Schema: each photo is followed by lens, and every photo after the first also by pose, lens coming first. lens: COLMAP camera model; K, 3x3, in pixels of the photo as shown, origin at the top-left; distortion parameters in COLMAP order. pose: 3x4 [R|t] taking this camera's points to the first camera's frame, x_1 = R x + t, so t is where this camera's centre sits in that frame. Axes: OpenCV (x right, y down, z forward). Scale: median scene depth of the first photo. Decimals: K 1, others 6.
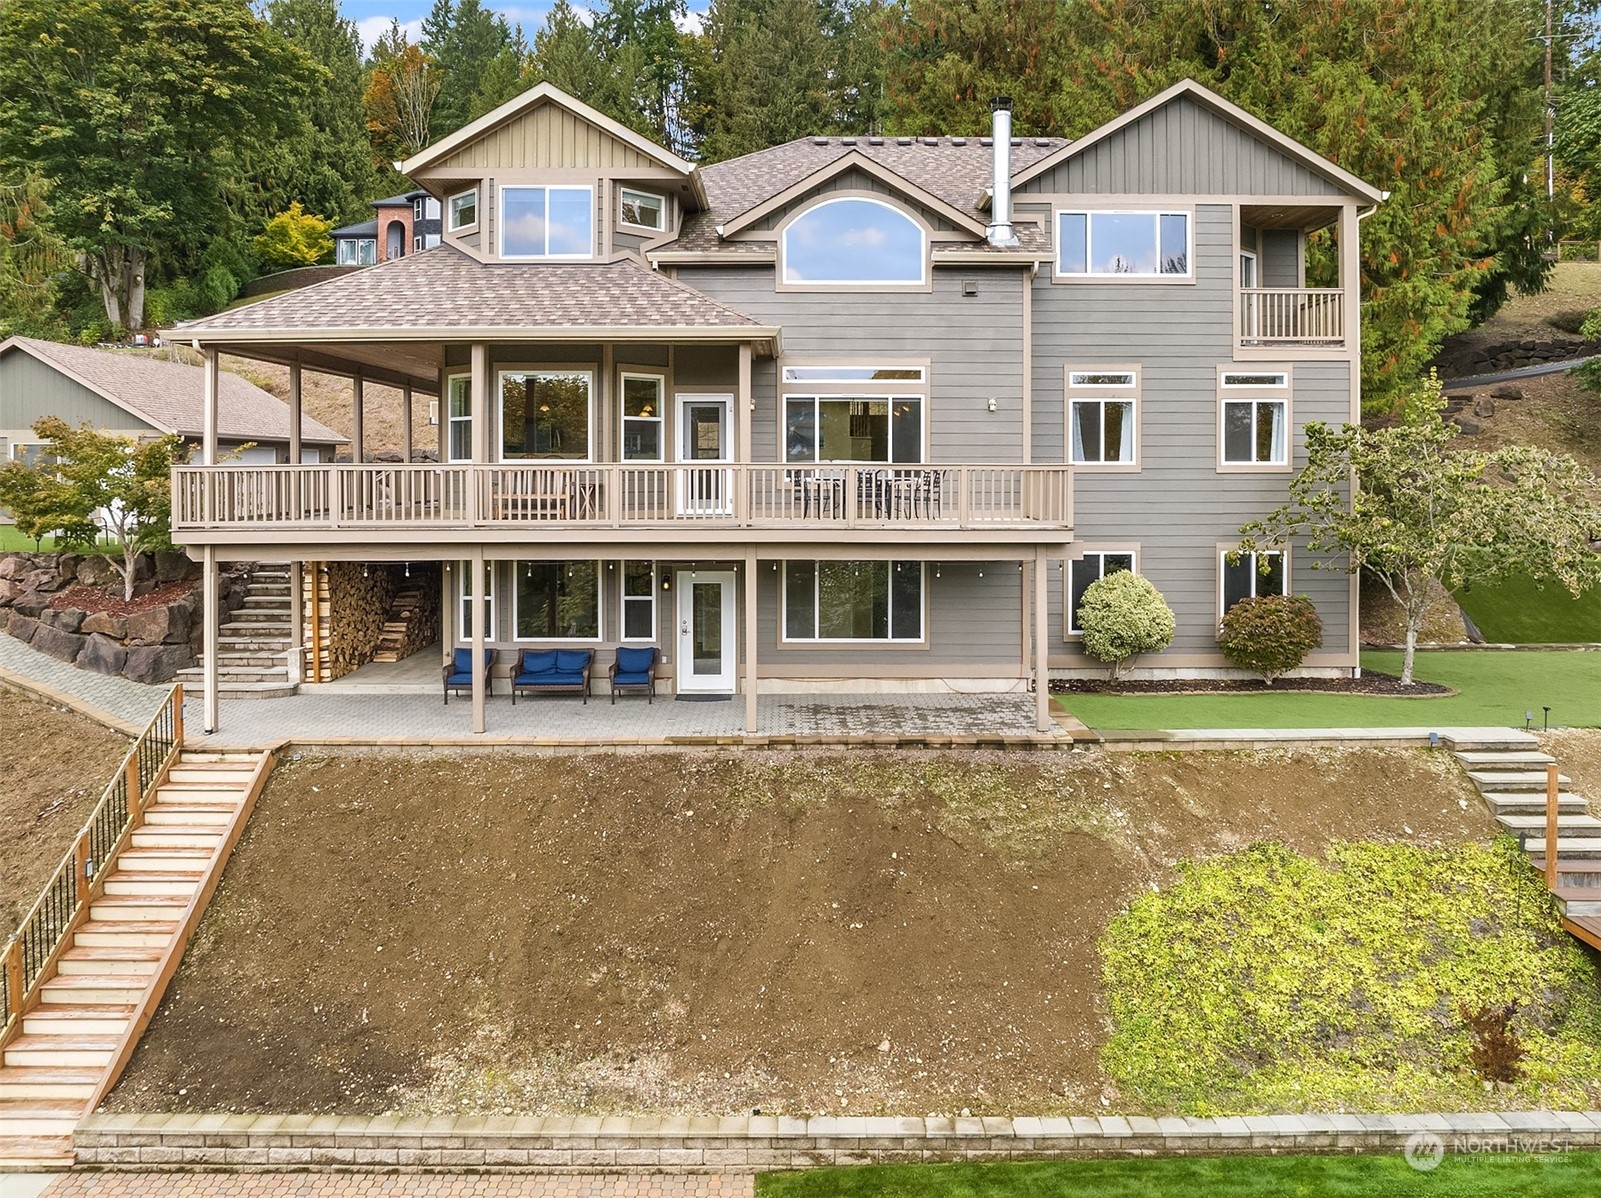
lens RADIAL K [[1191.5, 0, 806.5], [0, 1191.5, 486.8], [0, 0, 1]] dist [-0.032745, 0.005170]
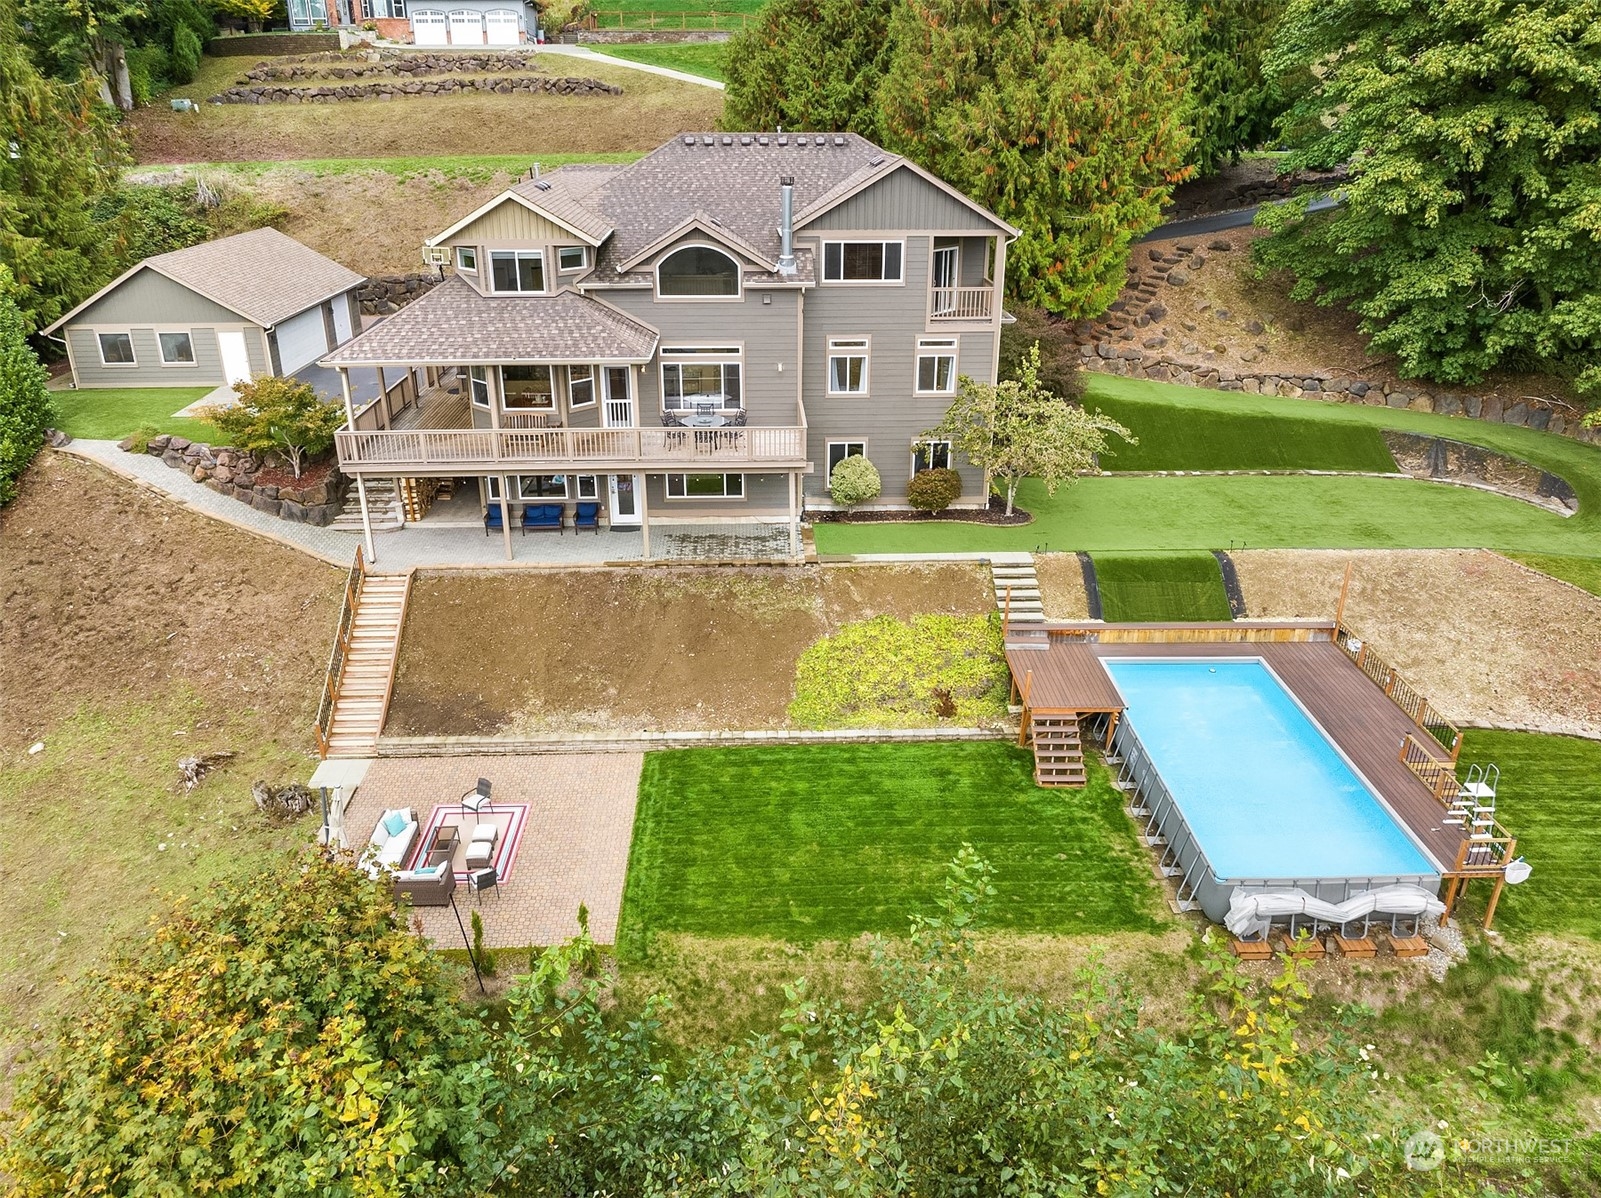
lens RADIAL K [[1134.9, 0, 800.5], [0, 1134.9, 599.0], [0, 0, 1]] dist [-0.023335, 0.001199]
pose [[0.999526, -0.013214, 0.027819, 0.155847], [0.001668, 0.925183, 0.379517, -0.449185], [-0.030752, -0.379290, 0.924767, -0.790912]]
